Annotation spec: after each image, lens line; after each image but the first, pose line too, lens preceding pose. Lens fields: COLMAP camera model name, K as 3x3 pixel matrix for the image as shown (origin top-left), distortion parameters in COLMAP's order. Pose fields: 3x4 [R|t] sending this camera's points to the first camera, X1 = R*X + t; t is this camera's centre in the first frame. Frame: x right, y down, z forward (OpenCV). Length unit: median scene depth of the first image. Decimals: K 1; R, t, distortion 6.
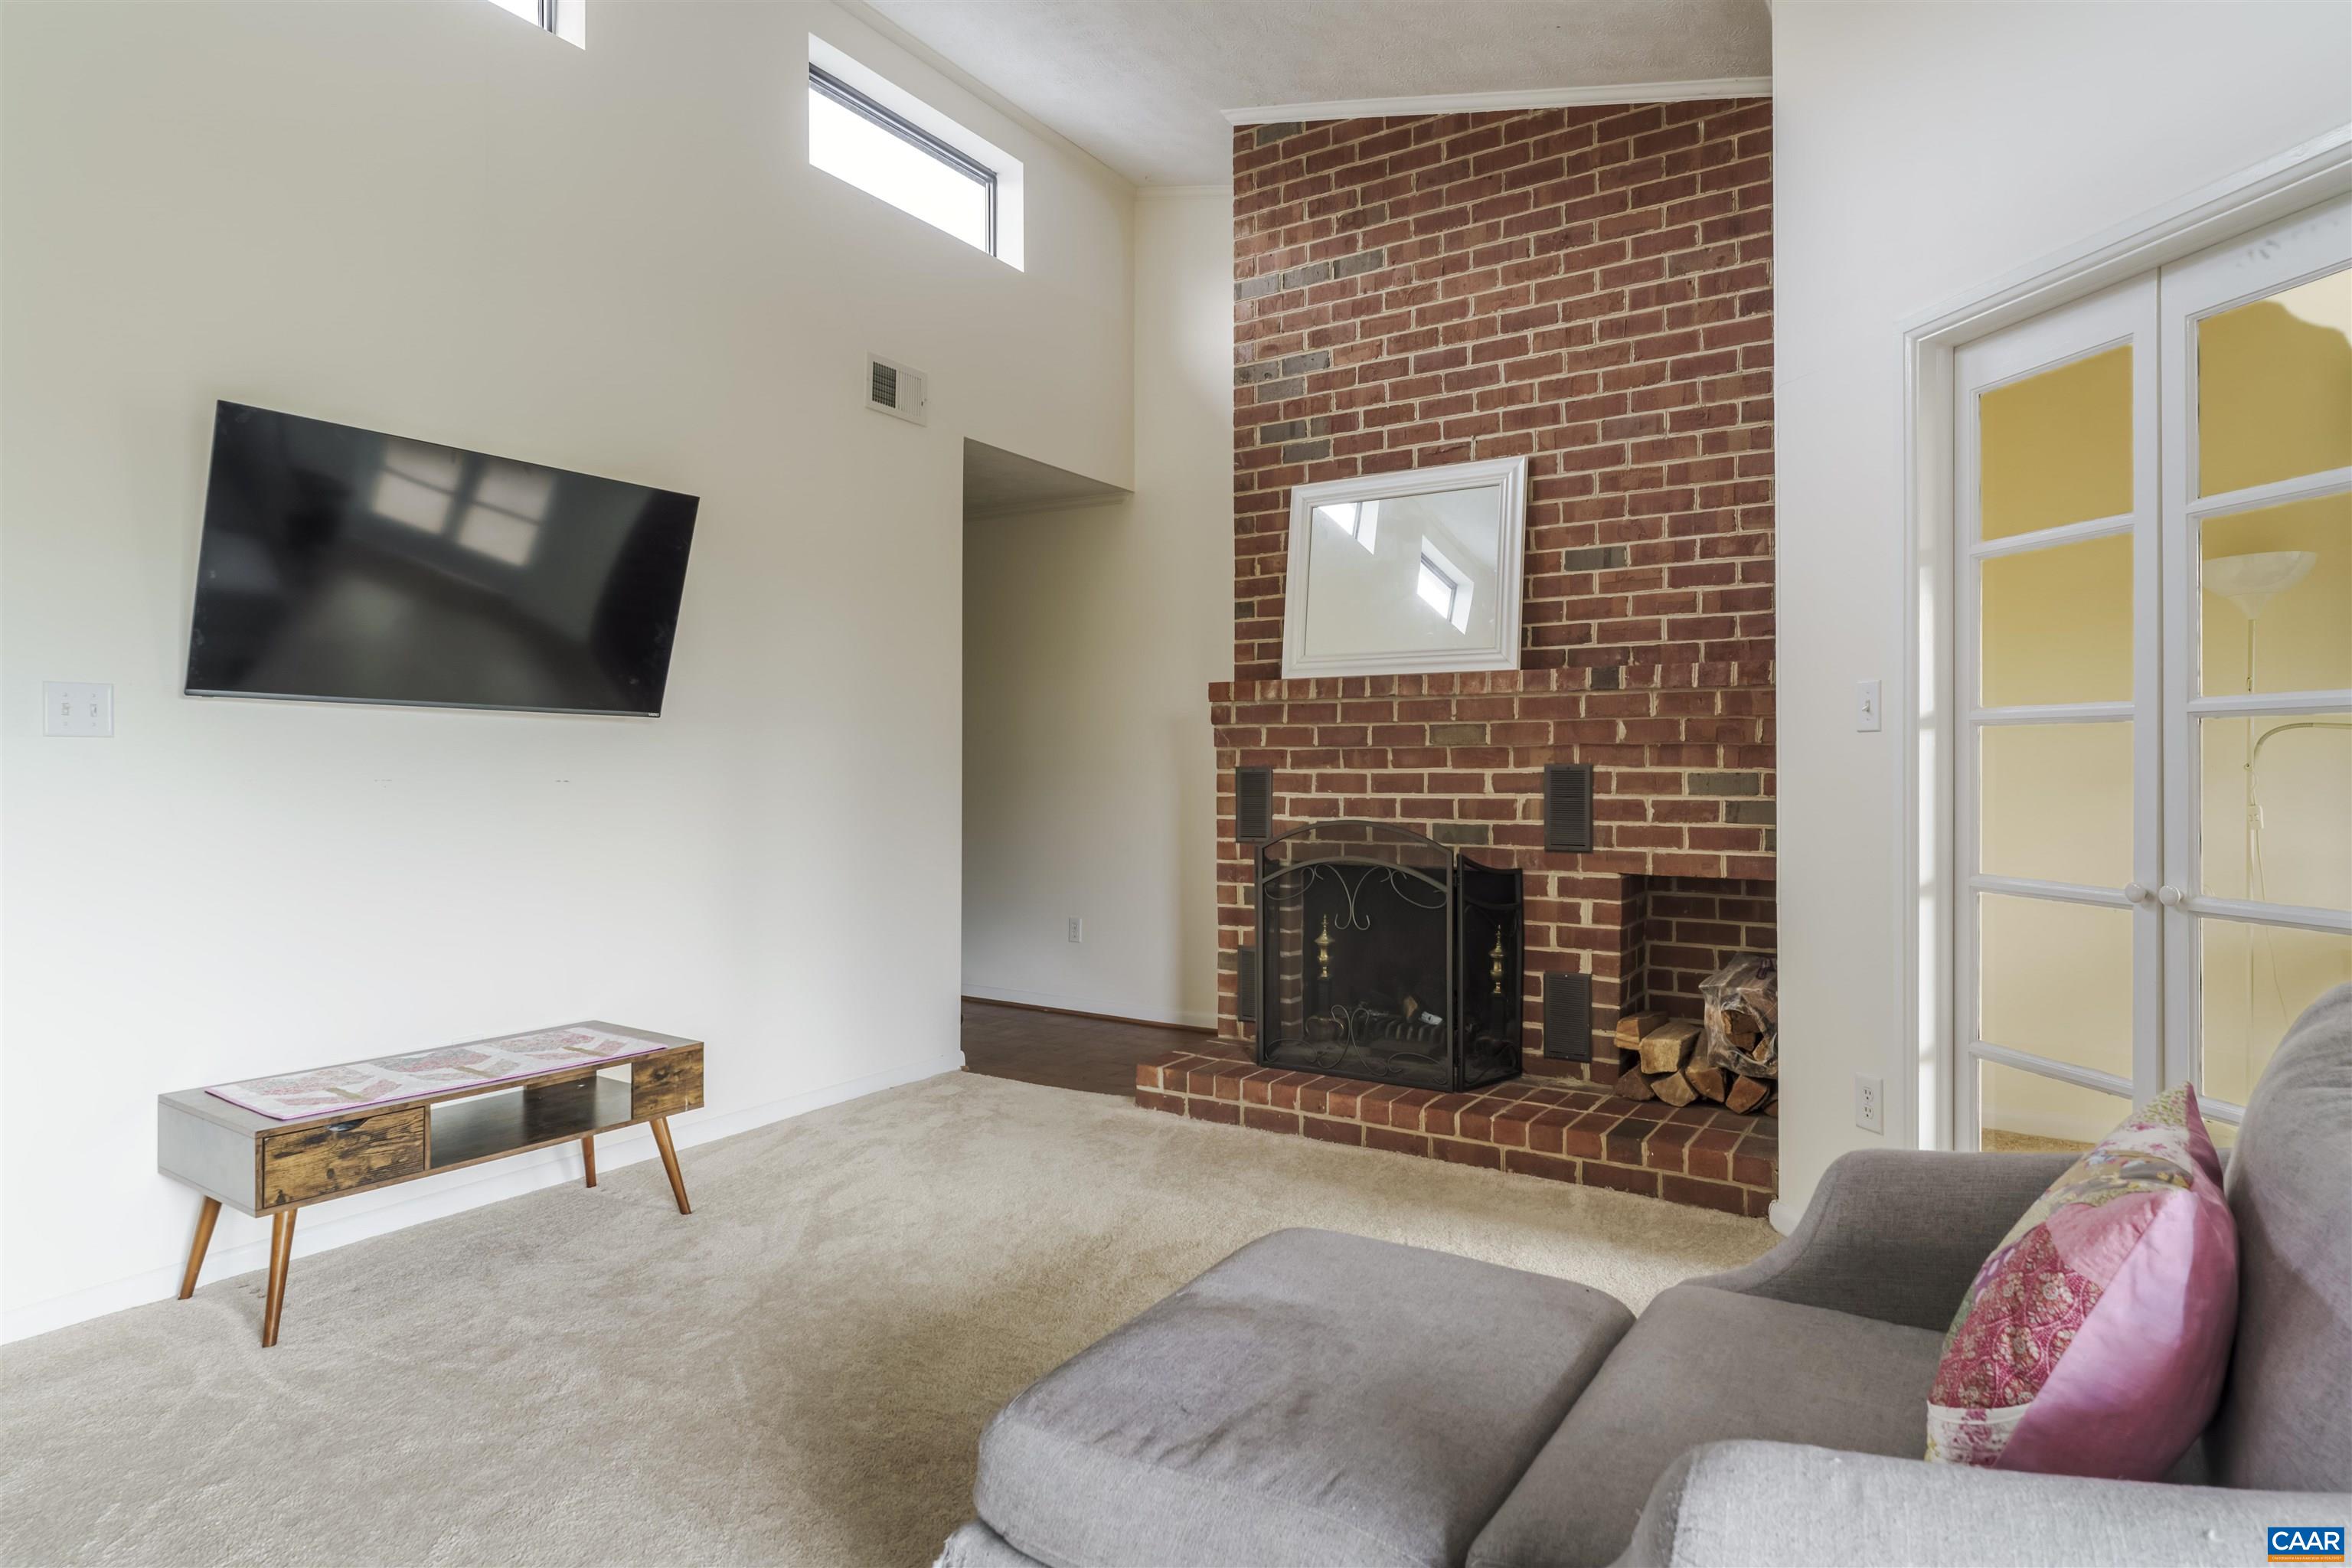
lens RADIAL K [[1270.4, 0, 1199.8], [0, 1270.4, 769.8], [0, 0, 1]] dist [0.005573, -0.001439]
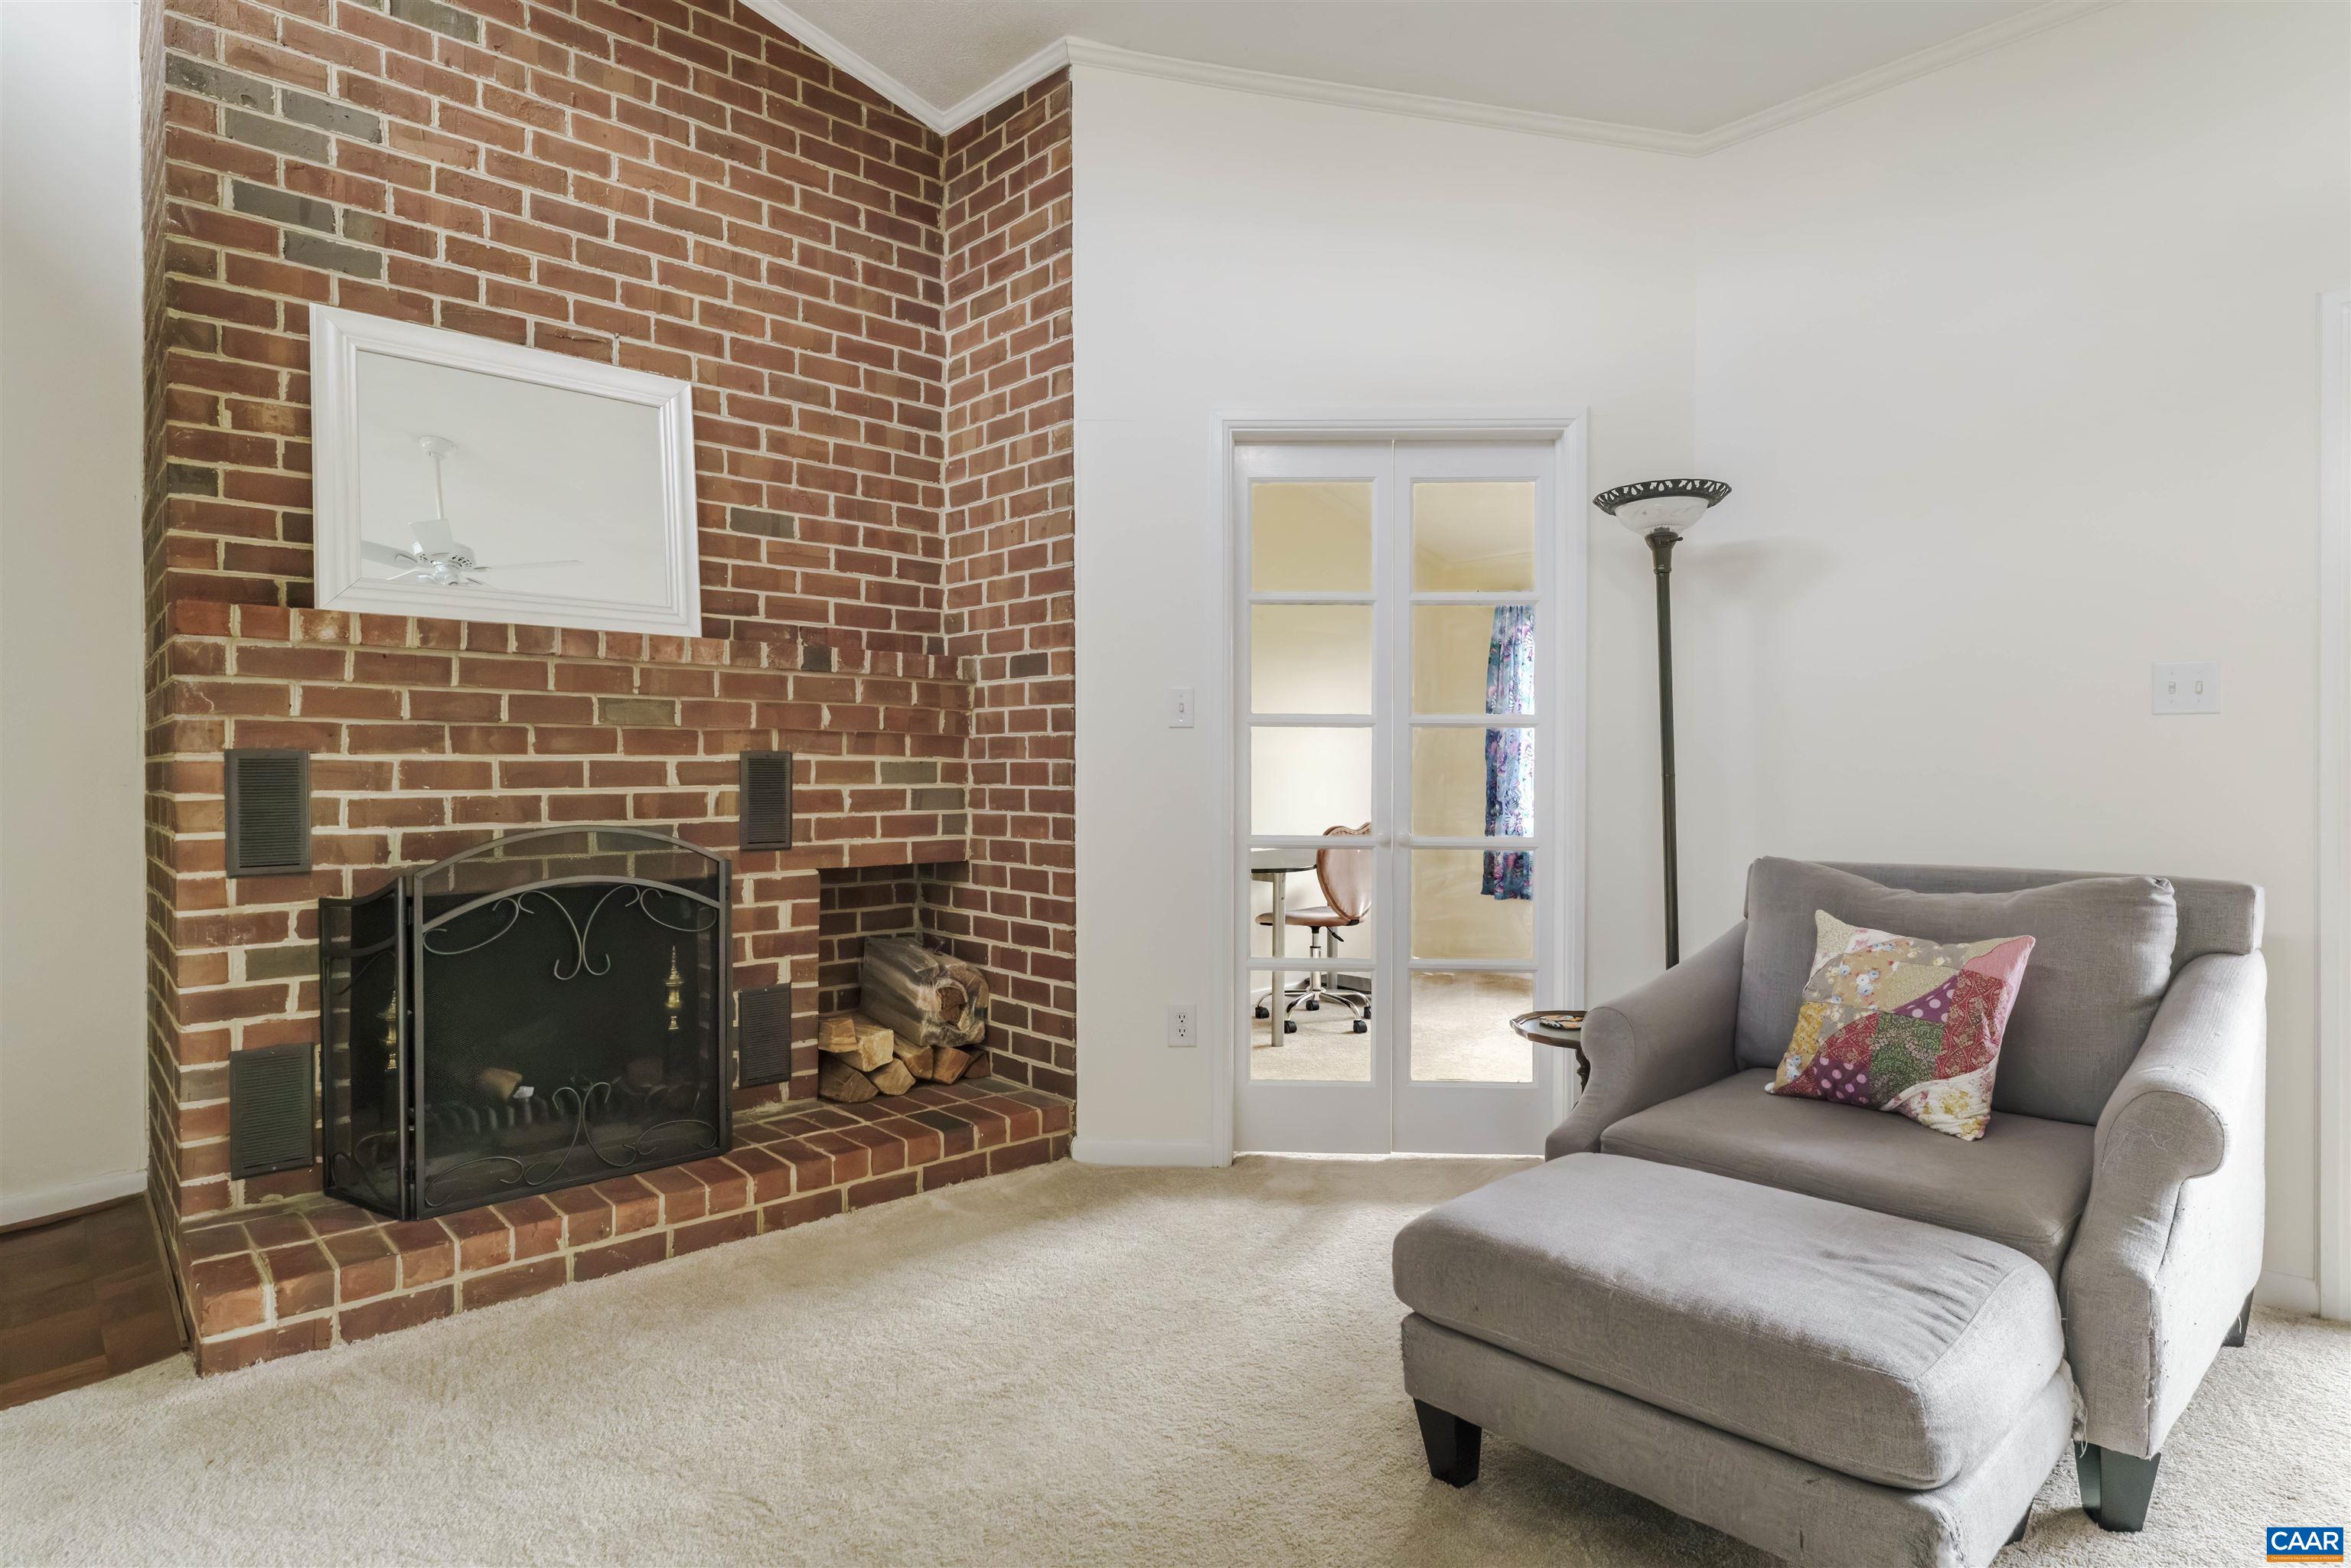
lens RADIAL K [[1269.8, 0, 1167.5], [0, 1269.8, 774.3], [0, 0, 1]] dist [0.005573, -0.001439]
pose [[0.262610, -0.006047, 0.964883, -0.488264], [-0.002416, 0.999973, 0.006925, 0.004731], [-0.964899, -0.004149, 0.262588, 0.491932]]
